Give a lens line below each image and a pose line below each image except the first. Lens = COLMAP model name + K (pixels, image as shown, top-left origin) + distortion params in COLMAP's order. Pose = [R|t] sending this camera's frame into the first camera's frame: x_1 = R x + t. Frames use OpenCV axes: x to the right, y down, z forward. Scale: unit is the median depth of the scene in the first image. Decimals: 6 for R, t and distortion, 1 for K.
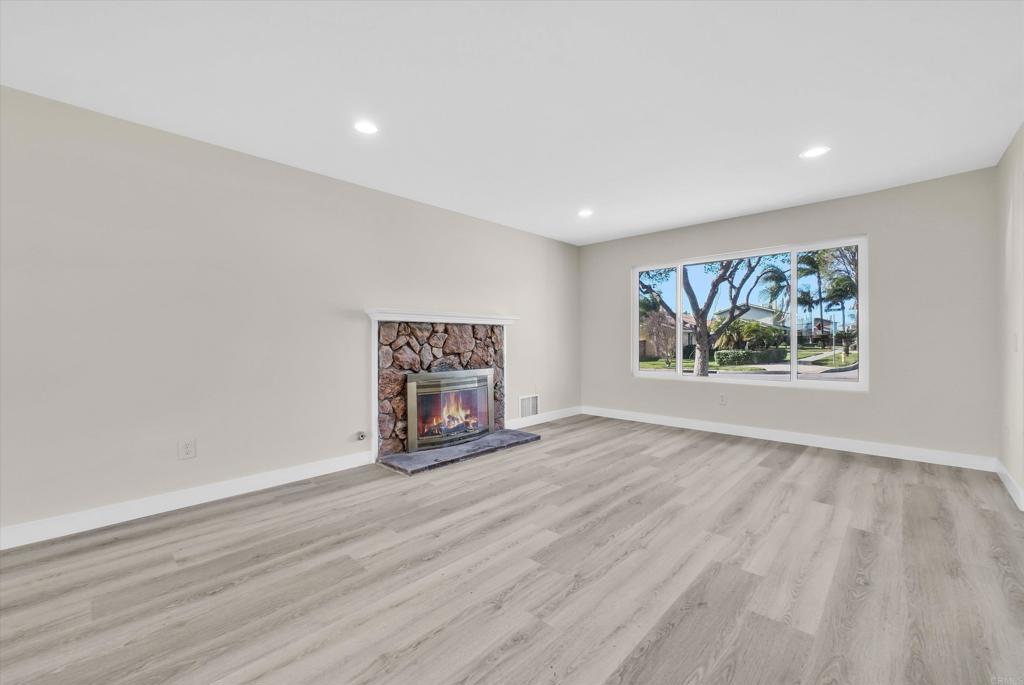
lens RADIAL K [[412.8, 0, 510.9], [0, 412.8, 343.8], [0, 0, 1]] dist [-0.018968, 0.007677]
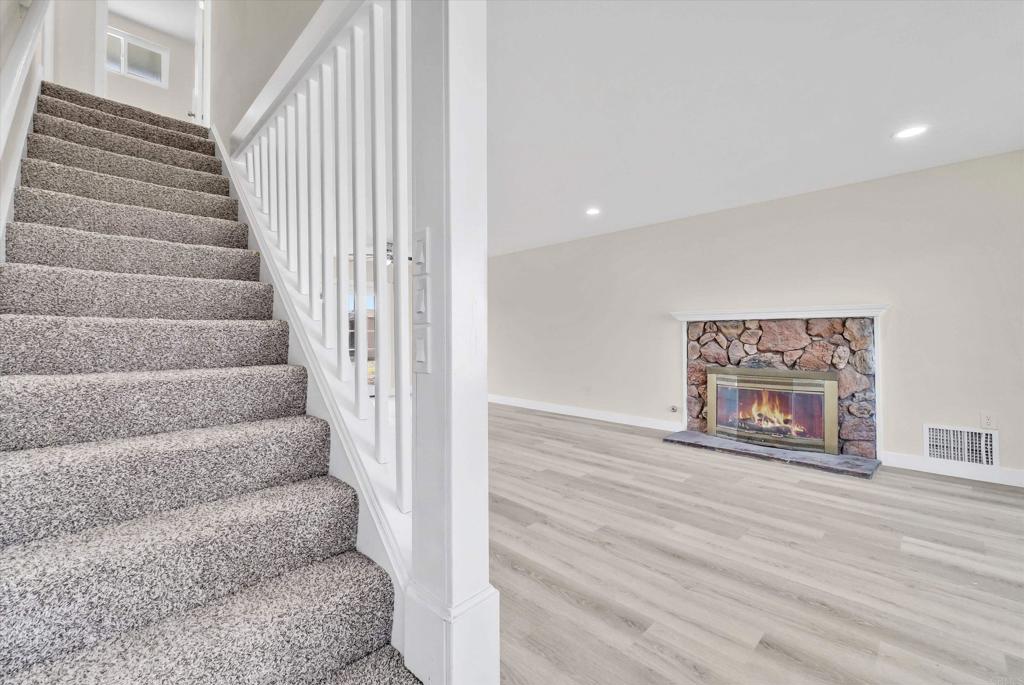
lens RADIAL K [[412.8, 0, 510.9], [0, 412.8, 343.8], [0, 0, 1]] dist [-0.018968, 0.007677]
pose [[-0.021500, 0.023533, -0.999492, 0.912044], [-0.004456, 0.999711, 0.023634, -0.014131], [0.999759, 0.004962, -0.021389, 0.473900]]
